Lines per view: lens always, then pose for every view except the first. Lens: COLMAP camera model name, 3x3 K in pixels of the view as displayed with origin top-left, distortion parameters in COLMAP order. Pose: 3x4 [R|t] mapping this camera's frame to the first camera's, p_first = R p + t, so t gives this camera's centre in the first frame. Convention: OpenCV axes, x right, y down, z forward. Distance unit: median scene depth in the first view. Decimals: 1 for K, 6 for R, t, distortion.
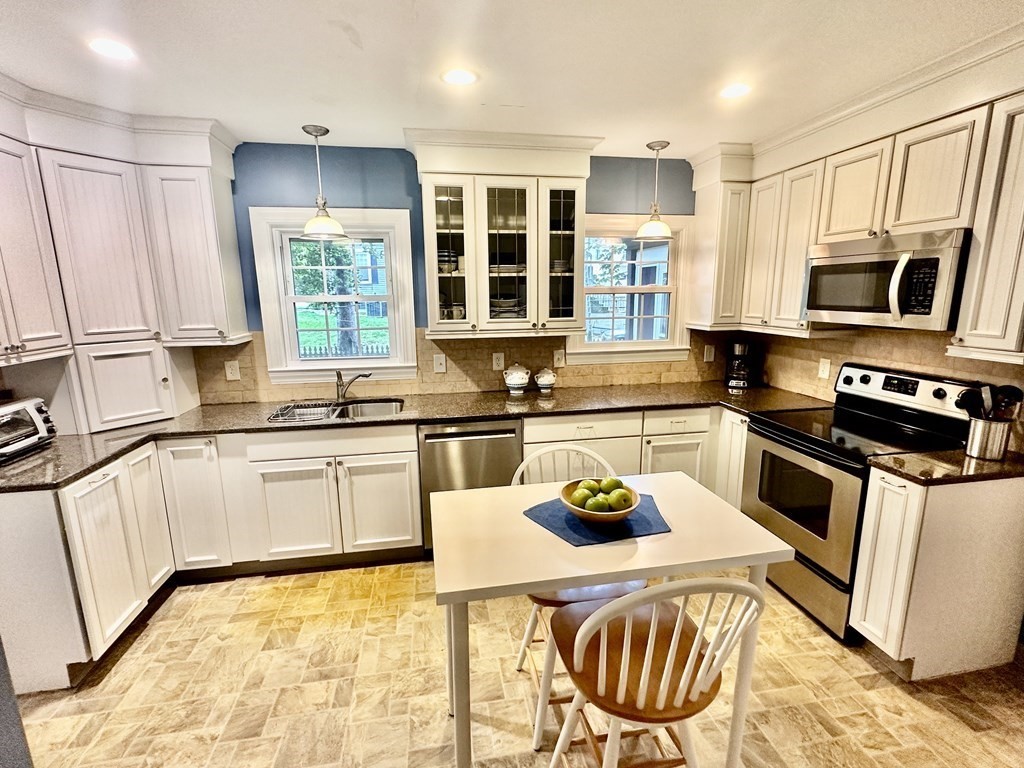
lens RADIAL K [[474.7, 0, 513.1], [0, 474.7, 386.6], [0, 0, 1]] dist [-0.001563, 0.000284]
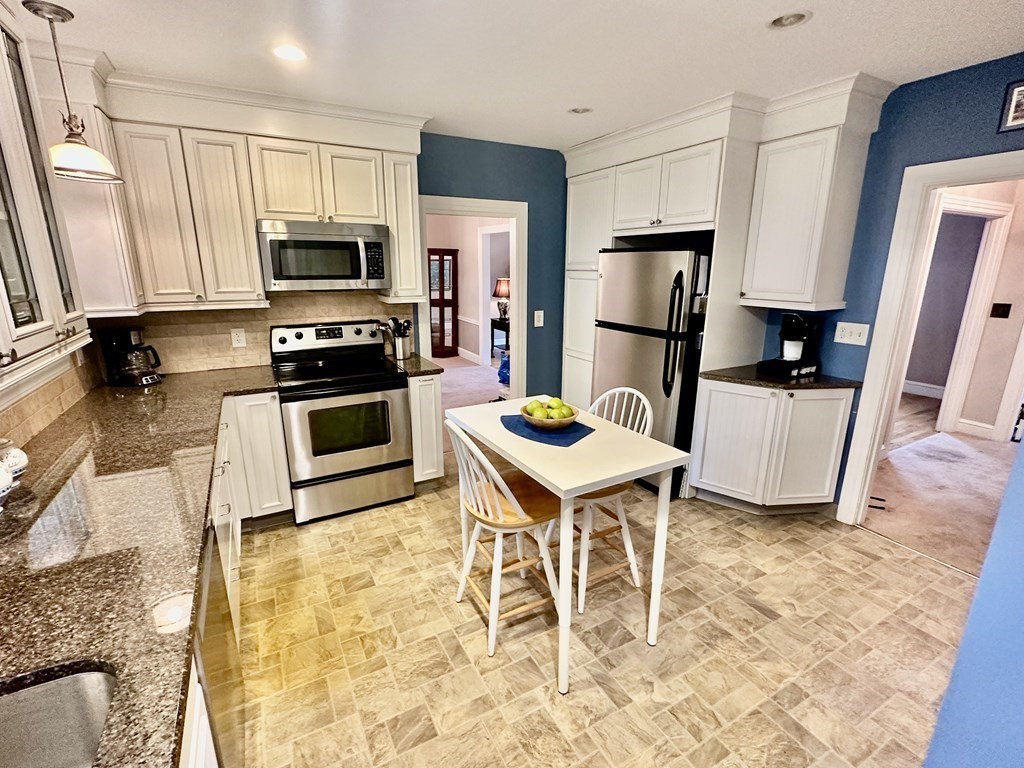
lens RADIAL K [[474.7, 0, 513.1], [0, 474.7, 386.6], [0, 0, 1]] dist [-0.001563, 0.000284]
pose [[-0.324869, -0.228262, 0.917800, -0.696253], [0.184302, 0.936553, 0.298162, -0.180670], [-0.927627, 0.266016, -0.262188, 0.967238]]
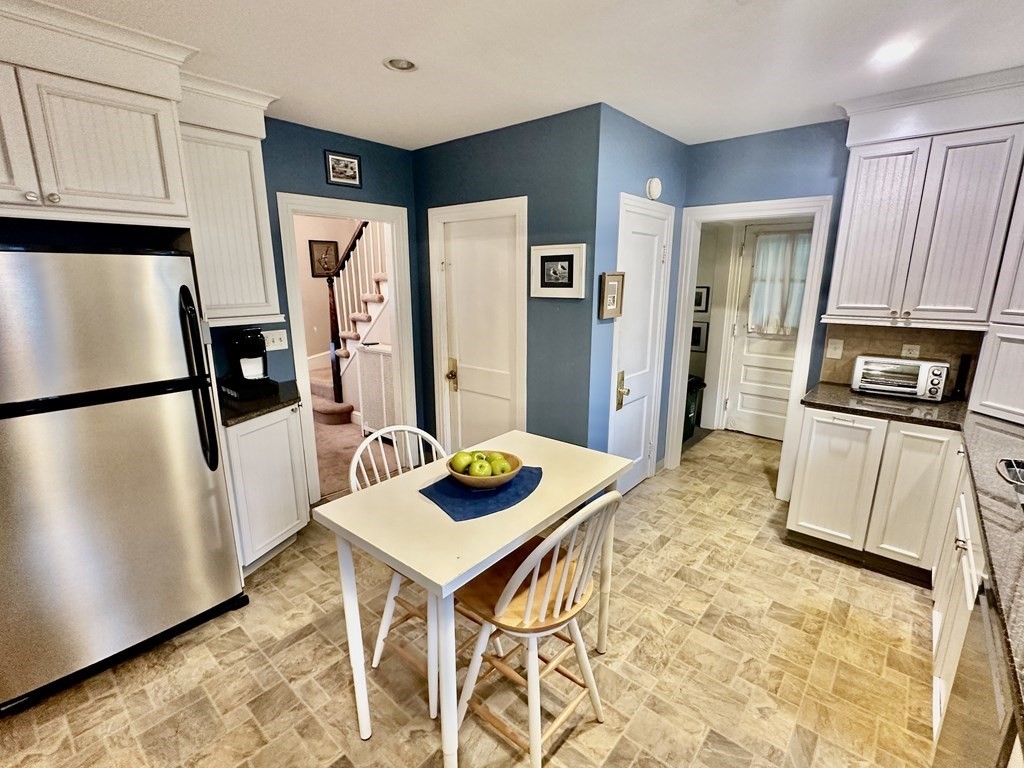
lens RADIAL K [[483.5, 0, 515.2], [0, 483.5, 375.1], [0, 0, 1]] dist [0.031822, 0.000157]
pose [[-0.770207, 0.140413, -0.622145, 0.537416], [-0.118545, 0.926951, 0.355963, -0.248896], [0.626680, 0.347917, -0.697299, 1.182192]]
